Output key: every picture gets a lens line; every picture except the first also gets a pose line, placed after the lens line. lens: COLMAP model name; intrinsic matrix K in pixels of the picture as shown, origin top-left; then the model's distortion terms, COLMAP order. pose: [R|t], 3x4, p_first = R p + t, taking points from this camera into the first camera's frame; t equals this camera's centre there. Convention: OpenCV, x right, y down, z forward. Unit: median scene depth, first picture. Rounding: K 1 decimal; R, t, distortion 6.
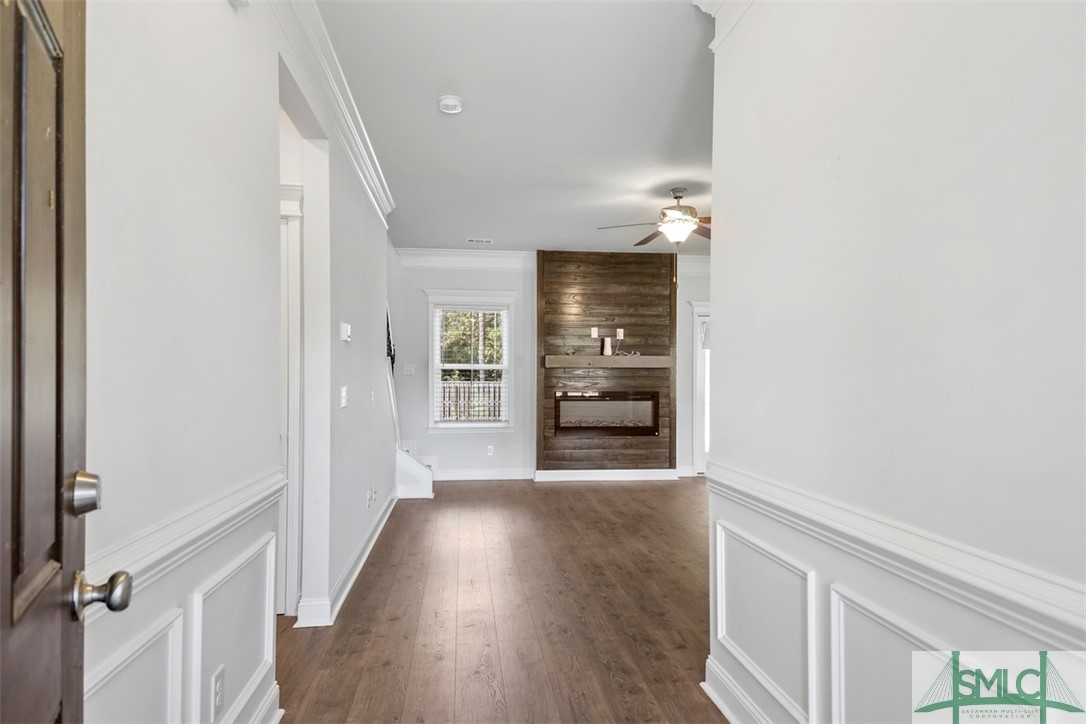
lens RADIAL K [[642.7, 0, 541.3], [0, 642.7, 380.6], [0, 0, 1]] dist [0.001735, -0.000061]
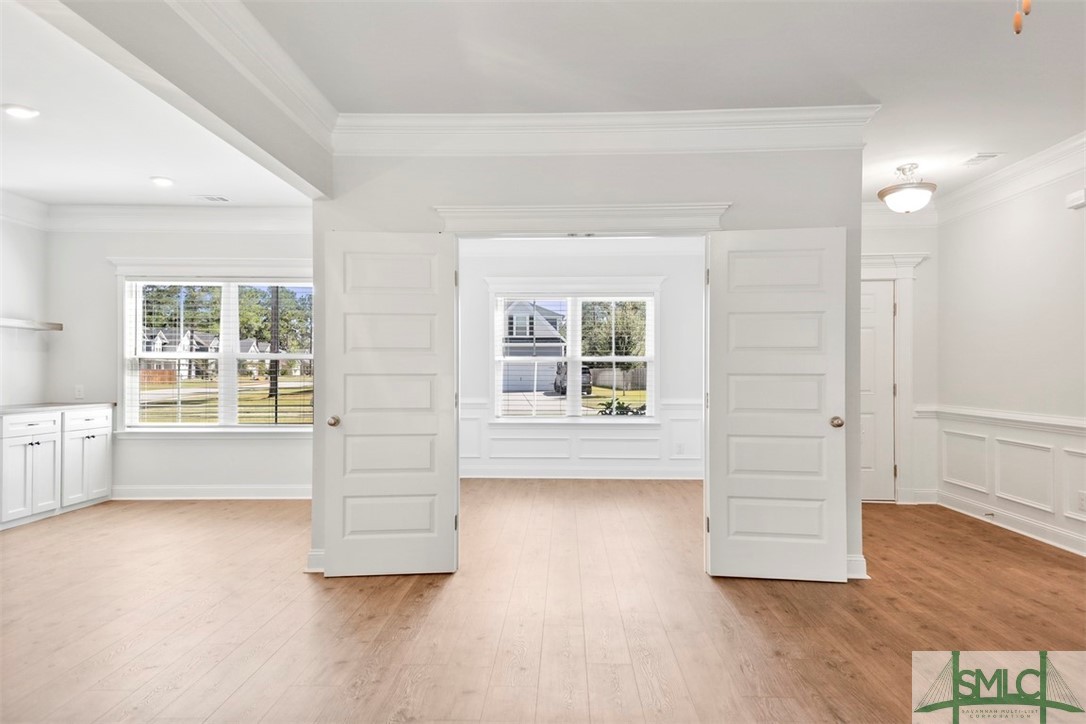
lens RADIAL K [[702.5, 0, 550.8], [0, 702.5, 367.3], [0, 0, 1]] dist [0.053743, -0.002683]
pose [[-0.989877, -0.003072, 0.141892, 0.245509], [-0.003562, 0.999989, -0.003195, -0.000322], [-0.141880, -0.003668, -0.989877, 0.899488]]
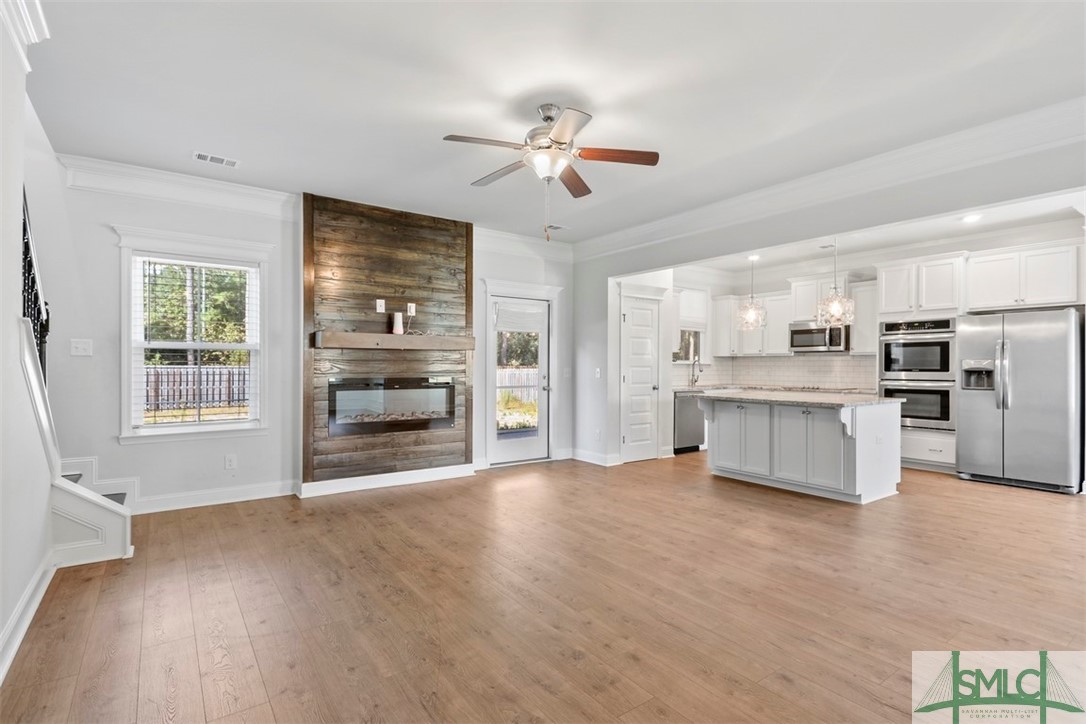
lens RADIAL K [[523.4, 0, 542.6], [0, 523.4, 365.6], [0, 0, 1]] dist [0.011708, -0.000161]
pose [[0.875007, 0.000221, 0.484111, -0.059337], [-0.000495, 1.000000, 0.000439, 0.000663], [-0.484111, -0.000624, 0.875007, 0.317983]]
